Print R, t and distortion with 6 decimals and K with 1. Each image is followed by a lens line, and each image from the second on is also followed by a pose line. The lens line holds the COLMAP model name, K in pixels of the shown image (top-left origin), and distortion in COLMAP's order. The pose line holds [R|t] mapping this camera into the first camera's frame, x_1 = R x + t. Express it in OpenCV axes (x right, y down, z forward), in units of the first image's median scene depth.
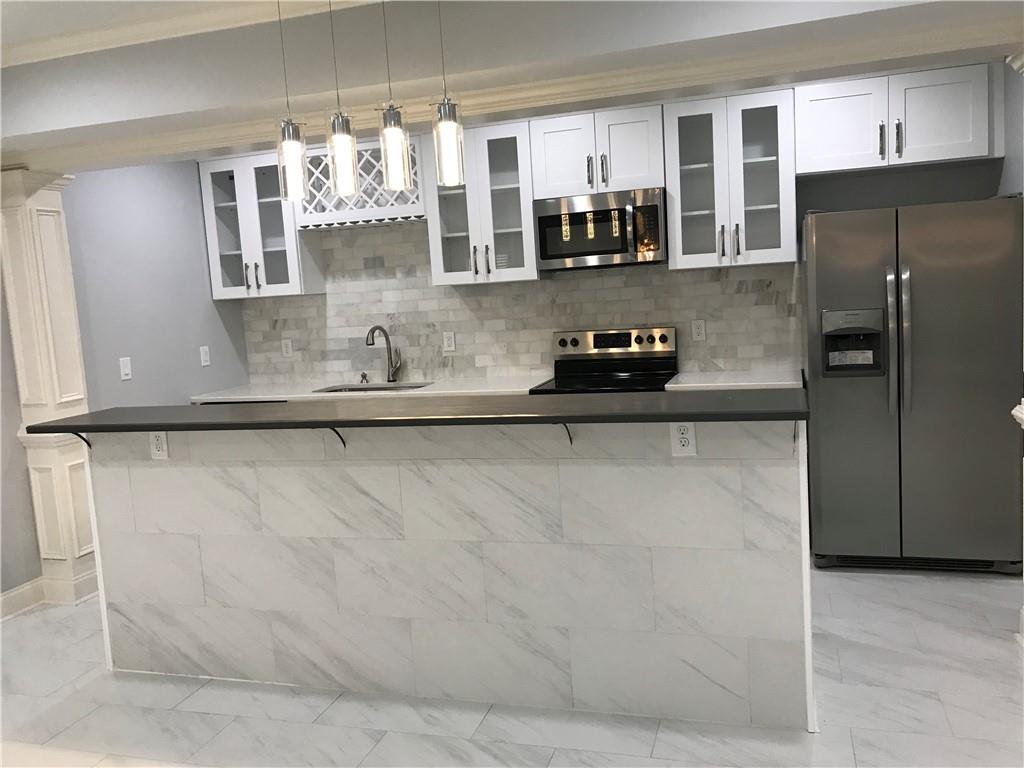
lens RADIAL K [[841.5, 0, 512.0], [0, 841.5, 384.0], [0, 0, 1]] dist [0.082052, -0.148830]
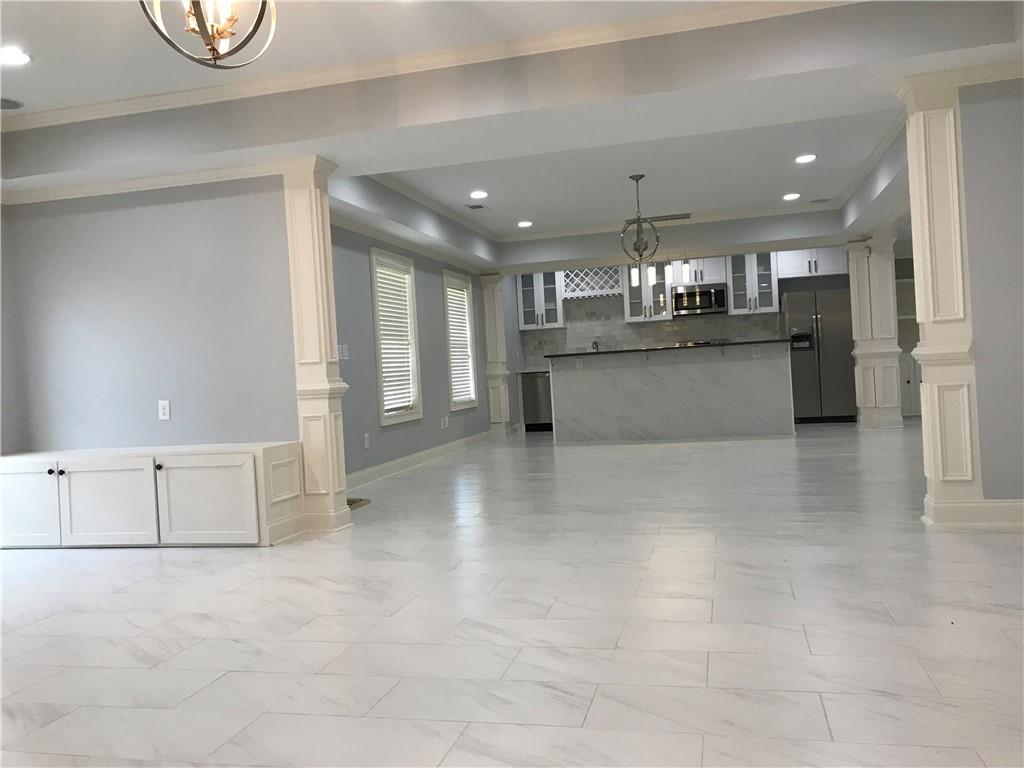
lens RADIAL K [[841.5, 0, 512.0], [0, 841.5, 384.0], [0, 0, 1]] dist [0.082052, -0.148830]
pose [[0.998594, 0.005553, 0.052710, -0.542984], [0.000038, 0.994422, -0.105473, 0.308042], [-0.053002, 0.105326, 0.993024, -1.327858]]
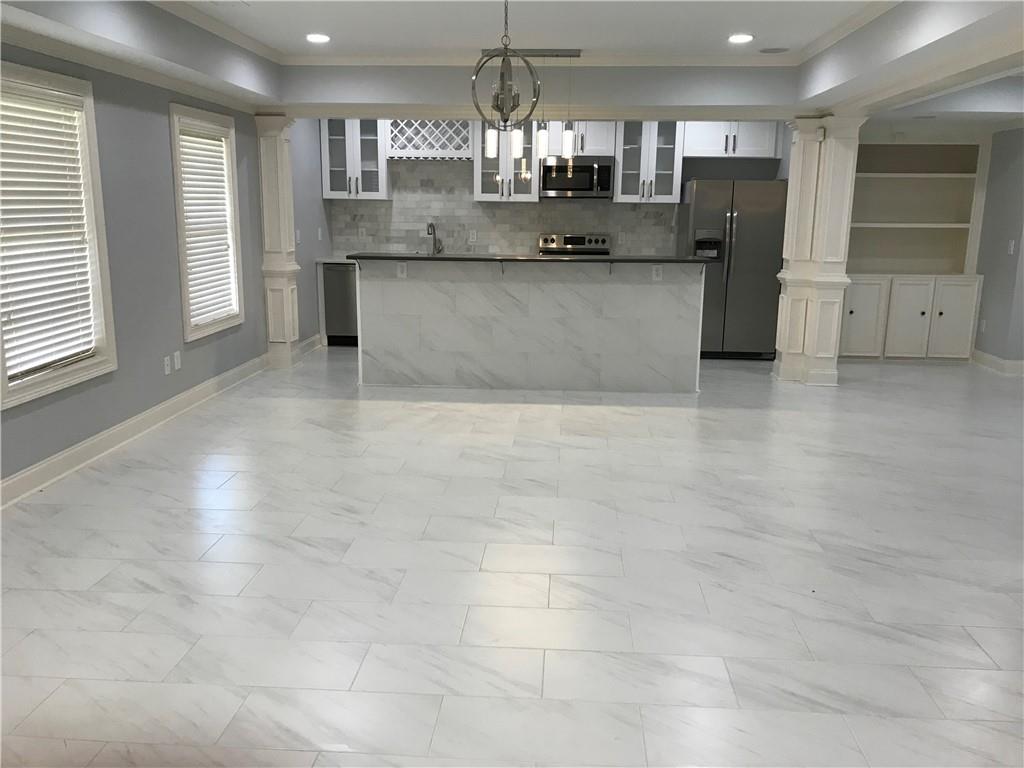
lens RADIAL K [[841.5, 0, 512.0], [0, 841.5, 384.0], [0, 0, 1]] dist [0.082052, -0.148830]
pose [[0.970633, 0.027368, 0.239003, -0.421368], [-0.047478, 0.995760, 0.078793, 0.113772], [-0.235833, -0.087827, 0.967817, -0.698730]]
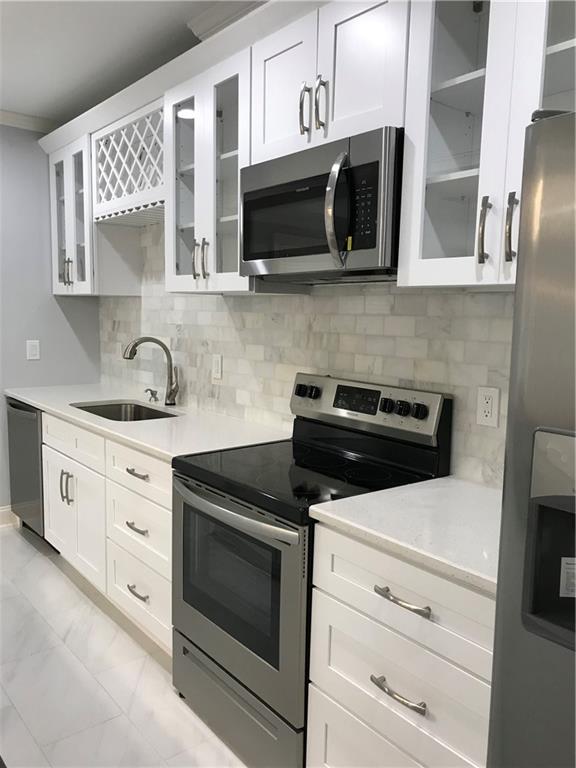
lens RADIAL K [[631.1, 0, 288.0], [0, 631.1, 384.0], [0, 0, 1]] dist [0.082052, -0.148830]
pose [[0.824975, 0.142614, -0.546879, 0.331307], [-0.135927, 0.989303, 0.052941, -0.080996], [0.548580, 0.030660, 0.835536, 0.591835]]
